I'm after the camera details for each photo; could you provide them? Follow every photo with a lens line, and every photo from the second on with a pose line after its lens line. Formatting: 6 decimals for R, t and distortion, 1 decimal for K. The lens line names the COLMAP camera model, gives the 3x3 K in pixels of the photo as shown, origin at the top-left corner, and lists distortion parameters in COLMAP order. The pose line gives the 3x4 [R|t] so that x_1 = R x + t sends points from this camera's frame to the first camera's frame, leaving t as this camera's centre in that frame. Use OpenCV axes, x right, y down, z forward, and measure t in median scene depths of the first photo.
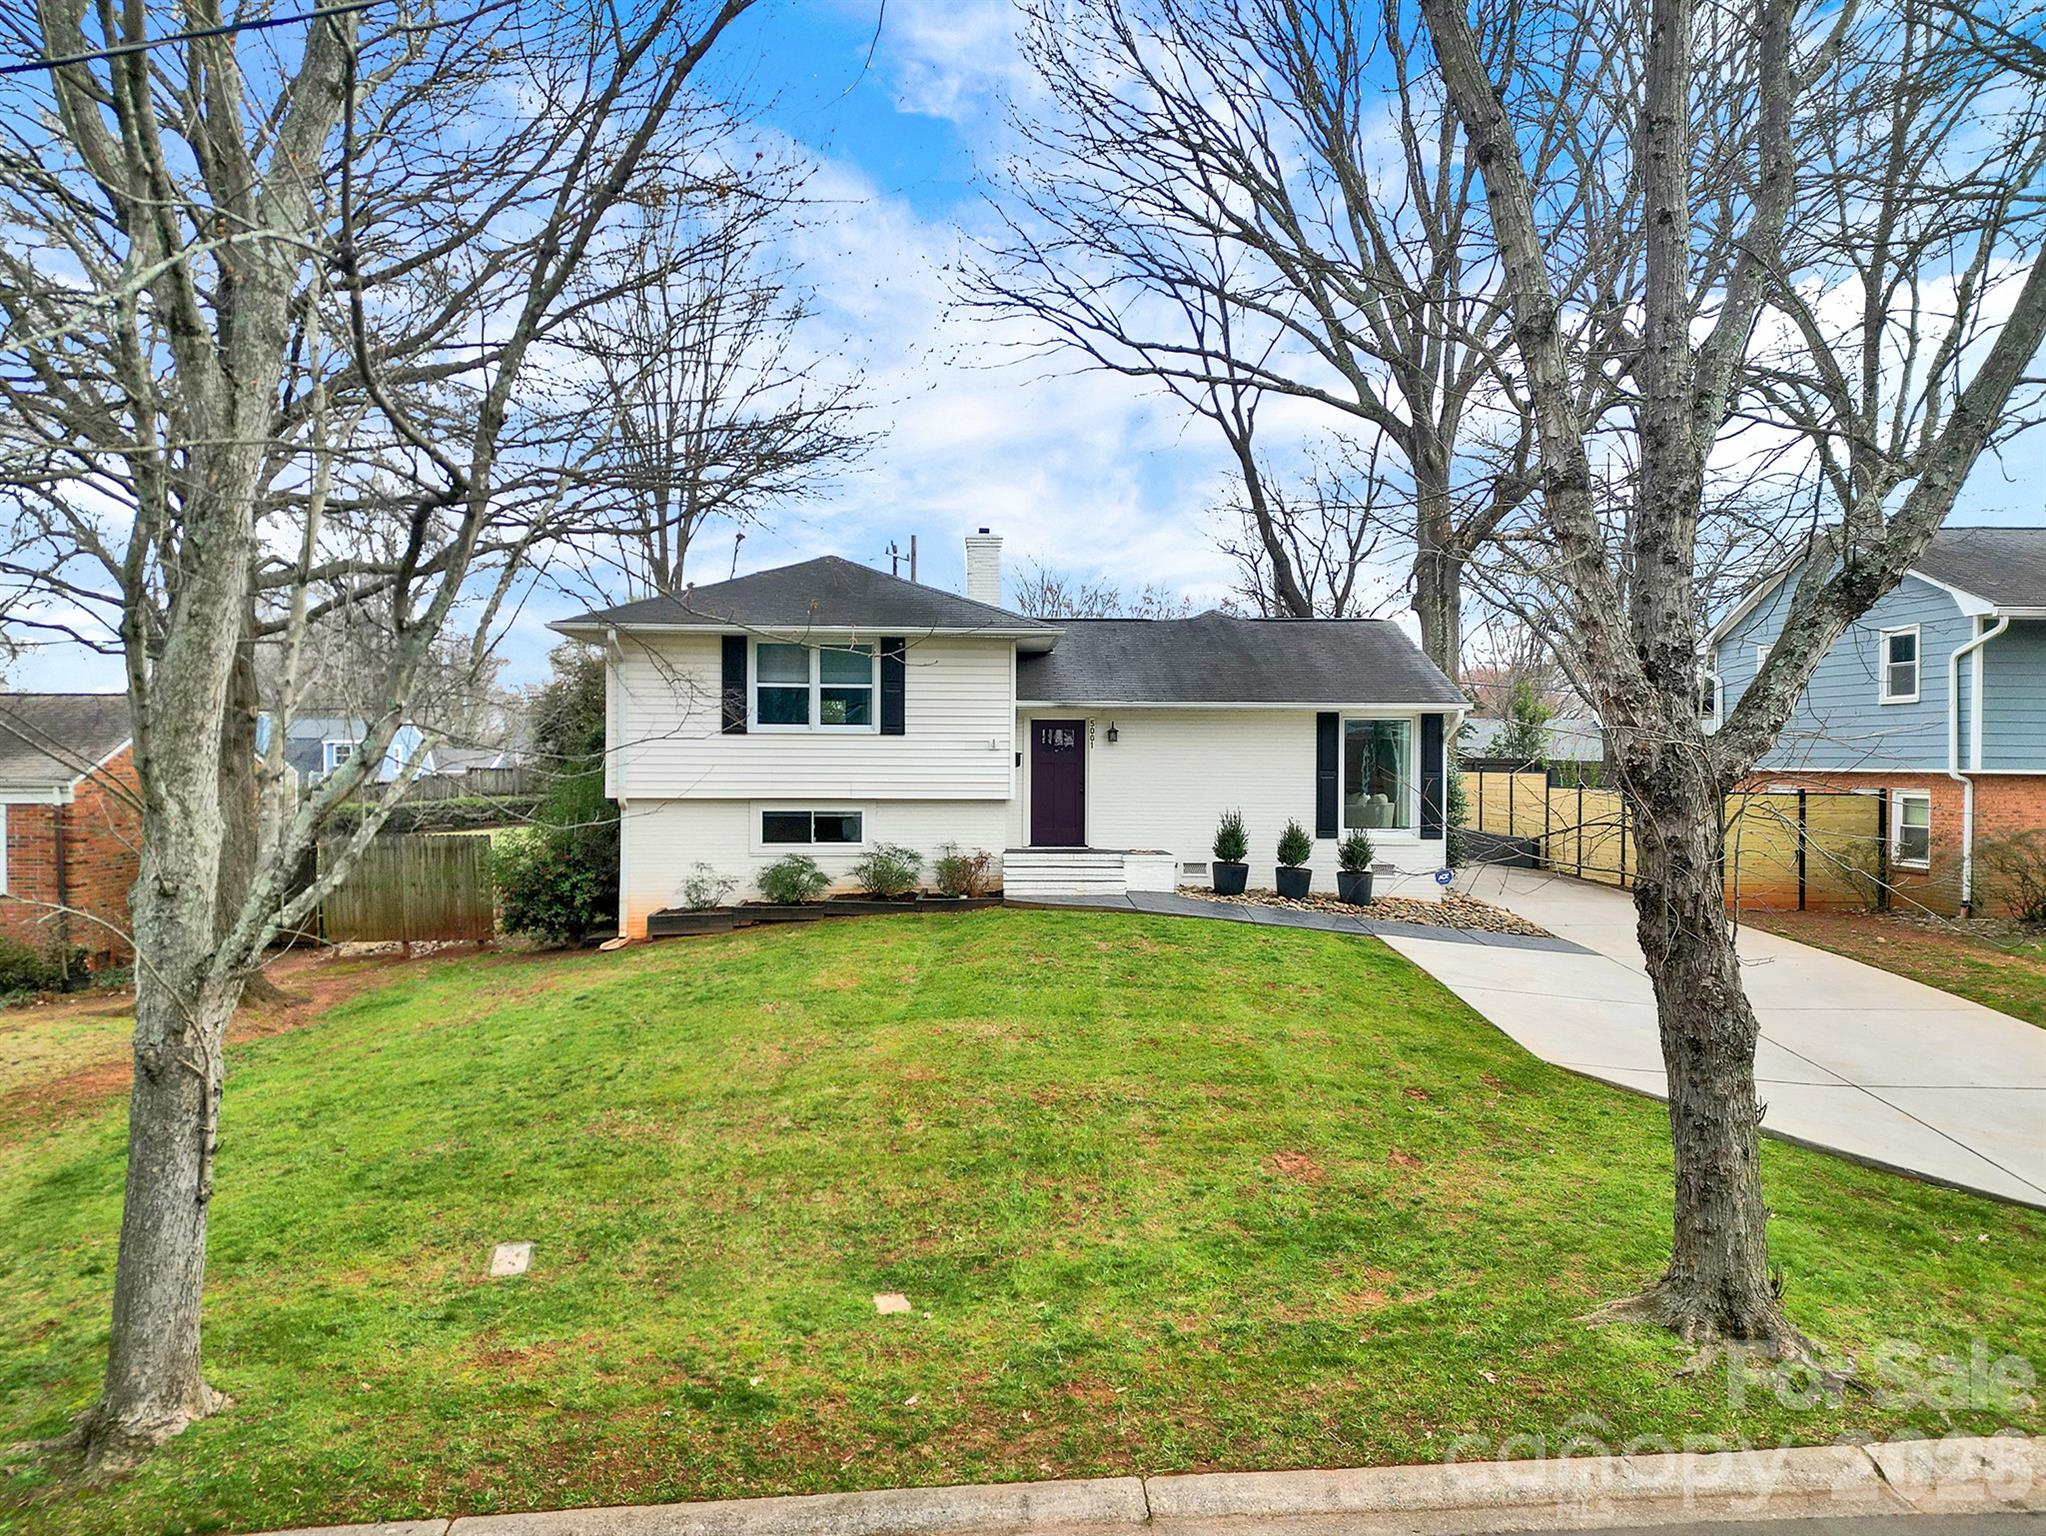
lens RADIAL K [[1437.9, 0, 1024.5], [0, 1437.9, 782.9], [0, 0, 1]] dist [0.055669, -0.007216]
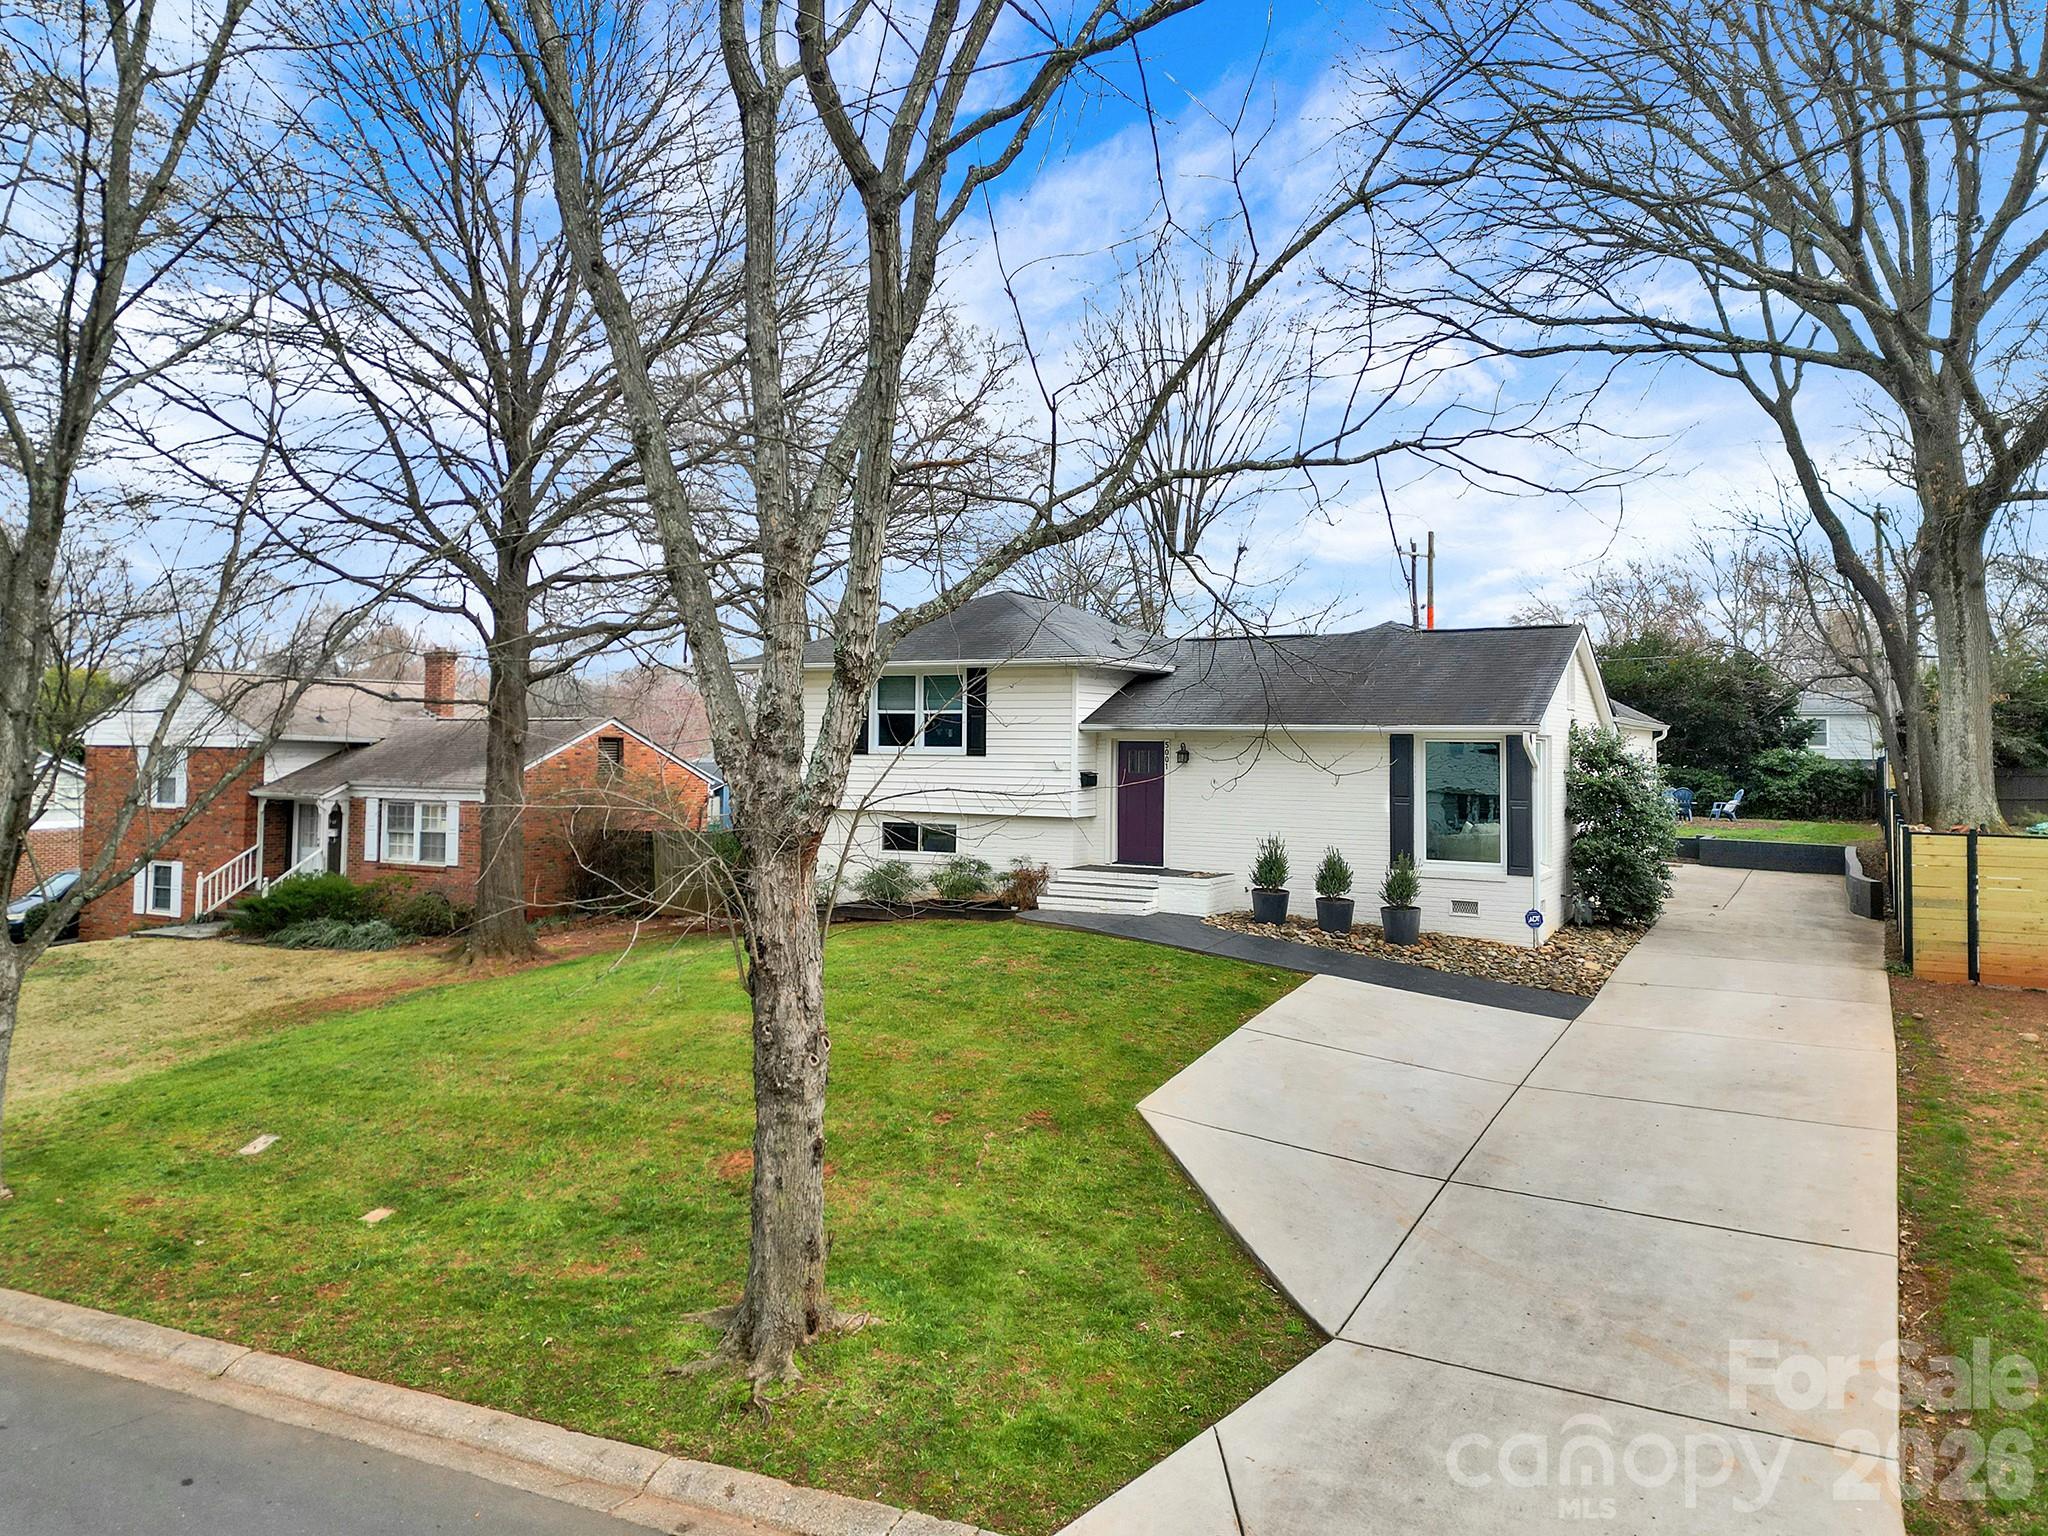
lens RADIAL K [[1439.3, 0, 1021.8], [0, 1439.3, 748.2], [0, 0, 1]] dist [0.055669, -0.007216]
pose [[0.853464, 0.001721, -0.521148, 0.504987], [-0.013565, 0.999729, -0.018914, -0.018729], [0.520975, 0.023212, 0.853257, 0.079182]]
